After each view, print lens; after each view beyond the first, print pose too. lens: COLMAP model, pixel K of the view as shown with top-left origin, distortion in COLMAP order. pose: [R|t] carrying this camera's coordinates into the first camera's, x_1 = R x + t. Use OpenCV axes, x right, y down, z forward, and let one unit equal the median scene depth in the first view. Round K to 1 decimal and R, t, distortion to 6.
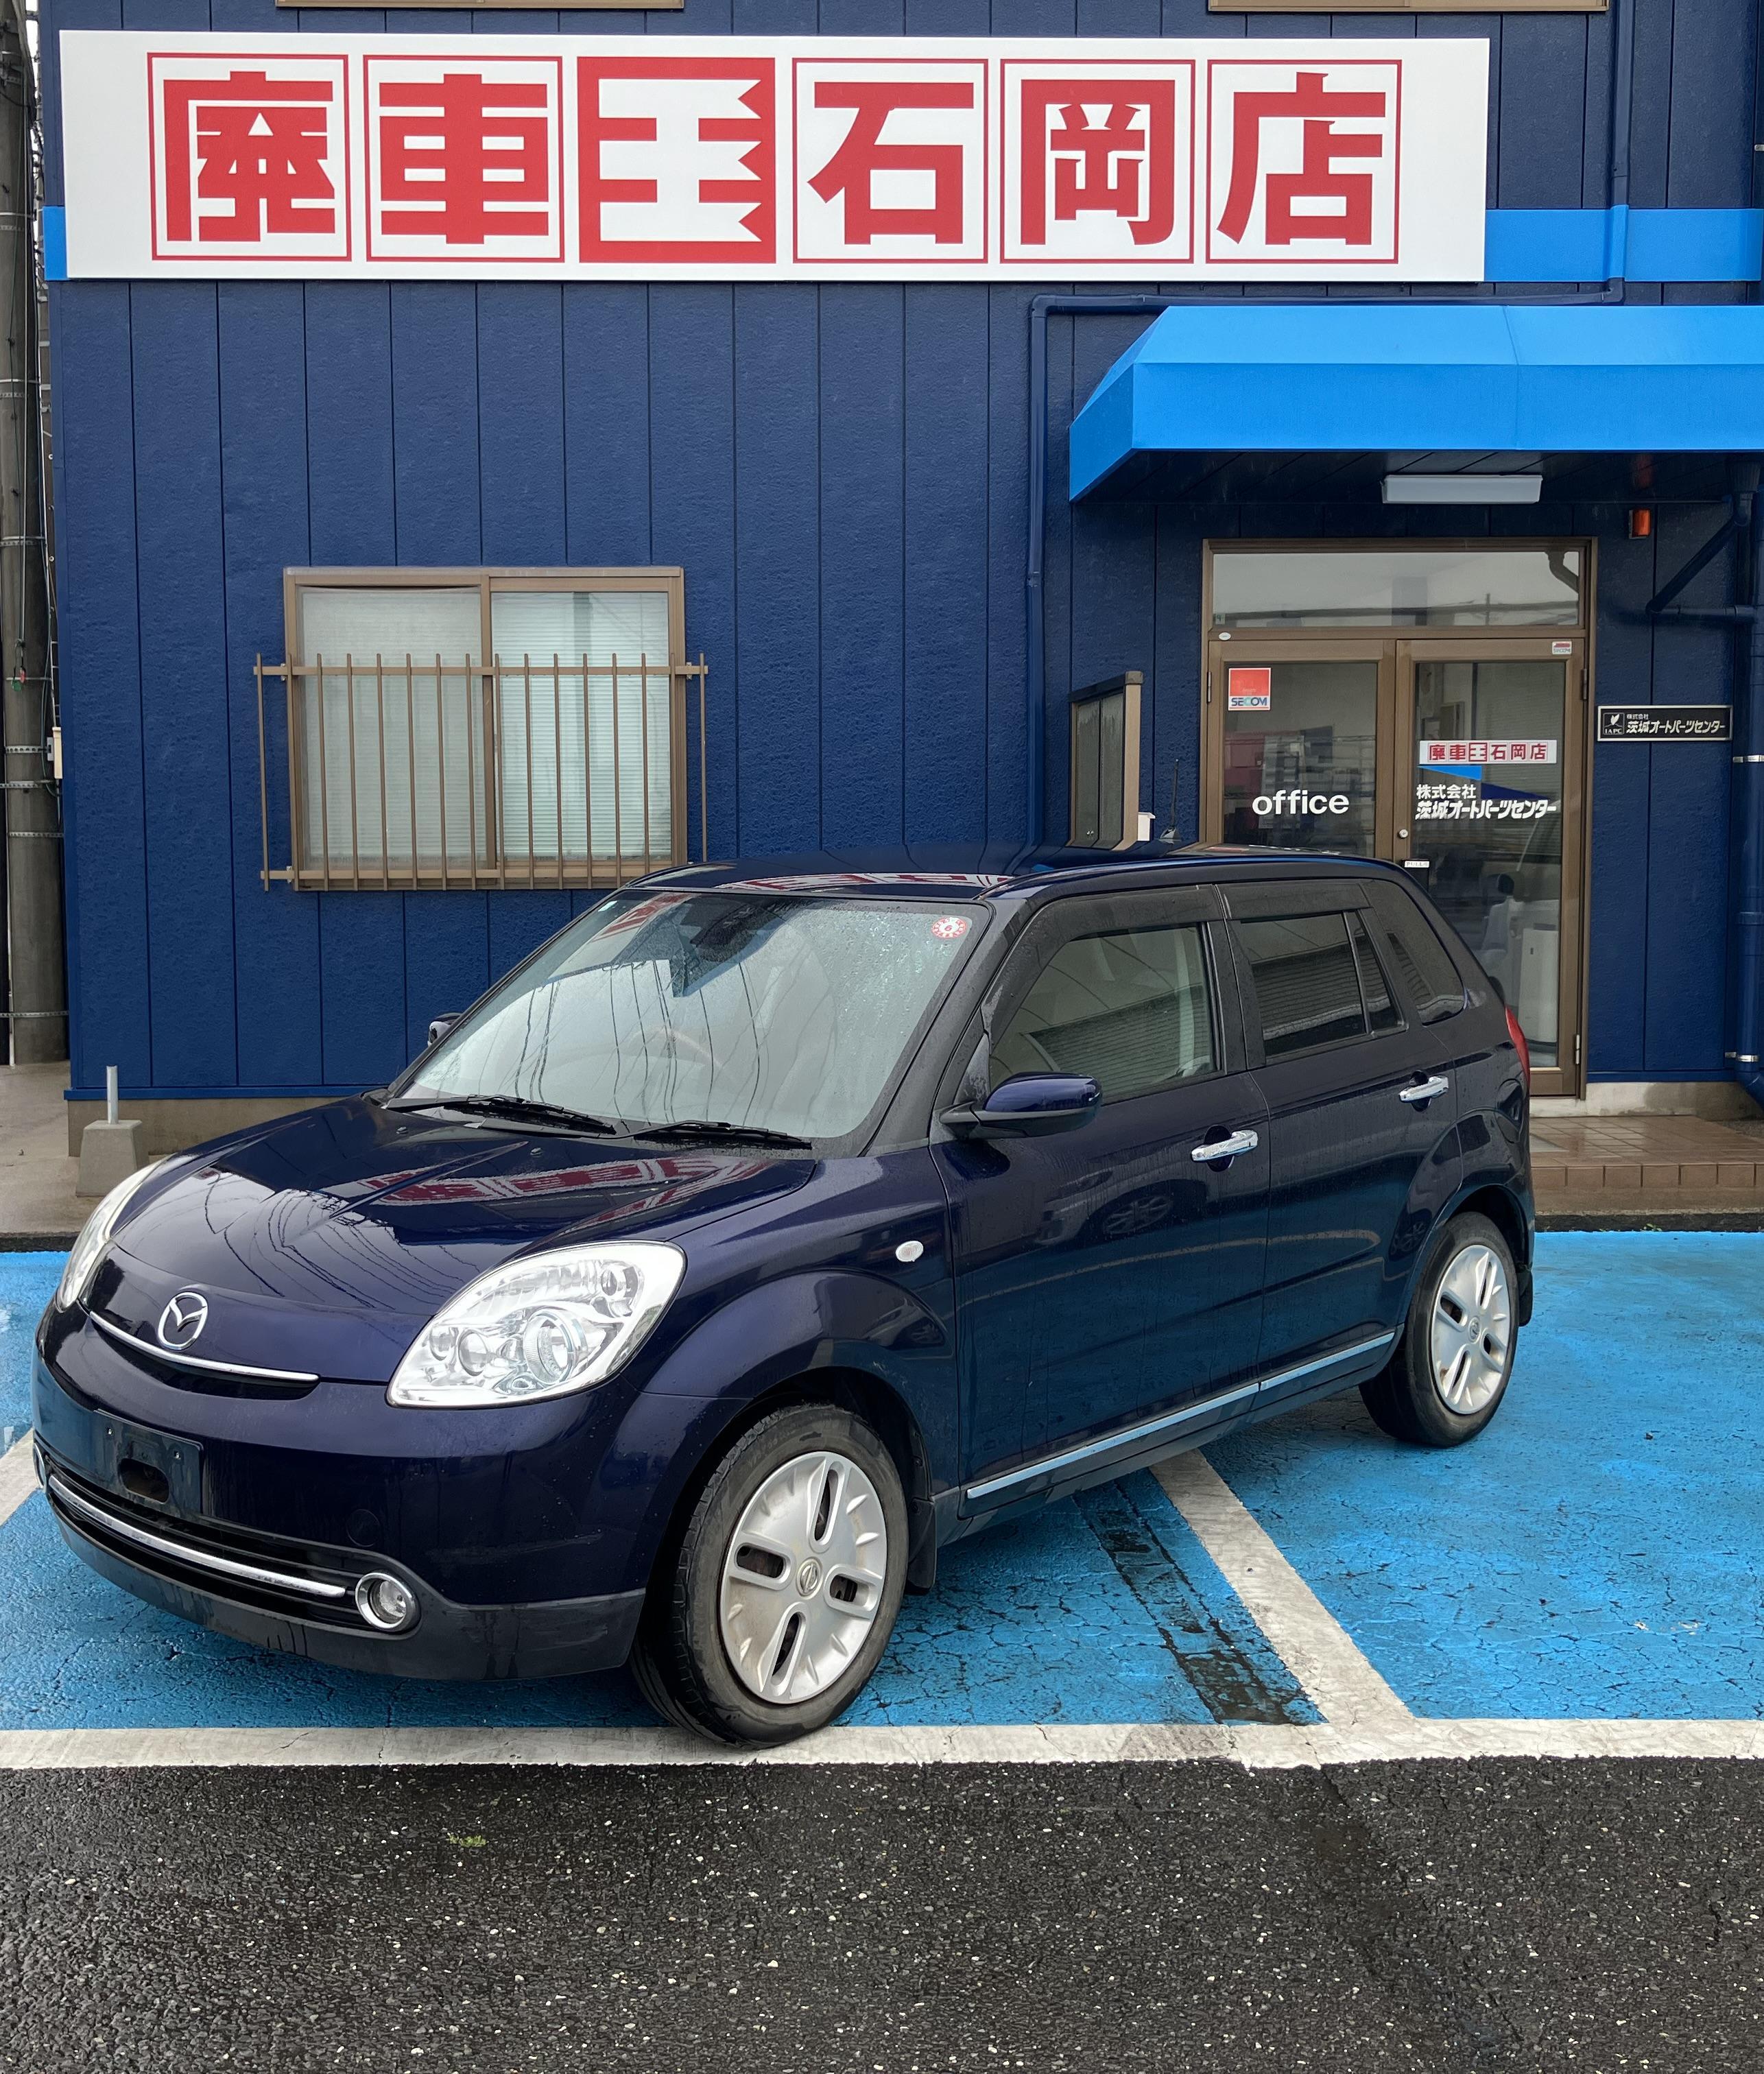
lens RADIAL K [[2232.2, 0, 738.4], [0, 2232.2, 1000.3], [0, 0, 1]] dist [0.009980, 0.000000]
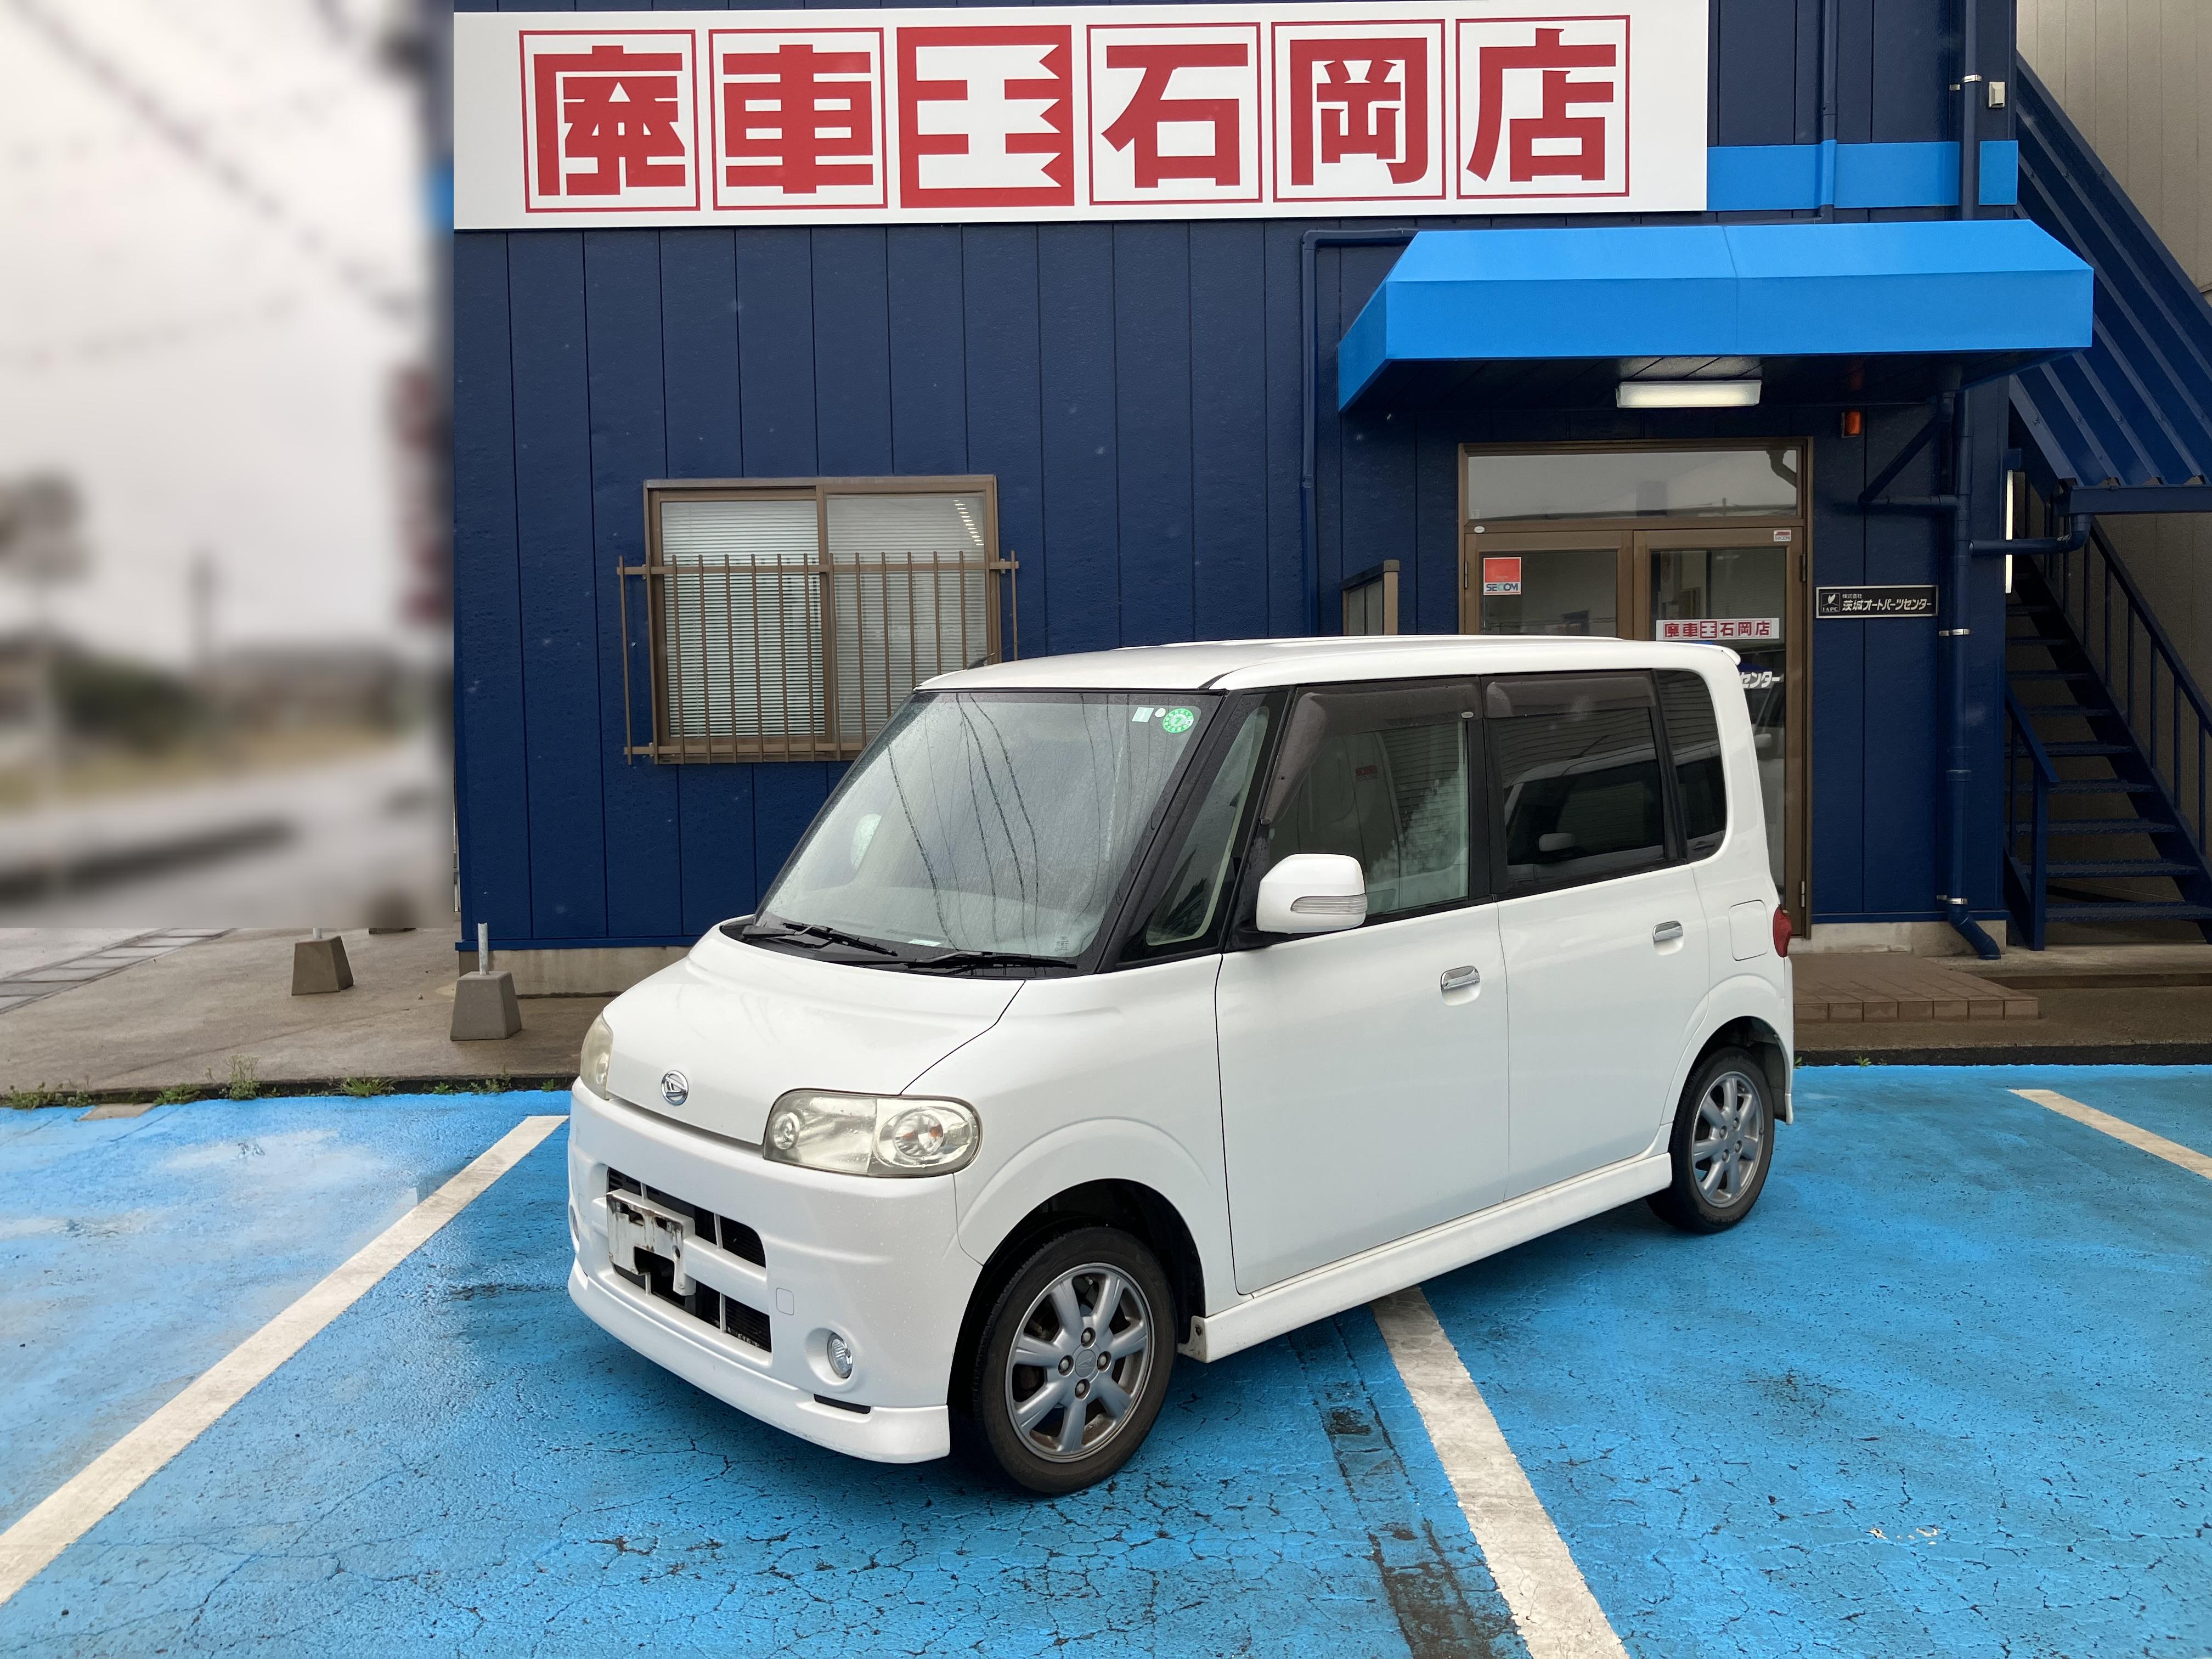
lens RADIAL K [[1789.6, 0, 1079.4], [0, 1789.6, 804.3], [0, 0, 1]] dist [0.000084, 0.027165]
pose [[0.999606, -0.009909, -0.026256, 0.040046], [0.009379, 0.999751, -0.020226, -0.008679], [0.026450, 0.019972, 0.999451, 0.100849]]
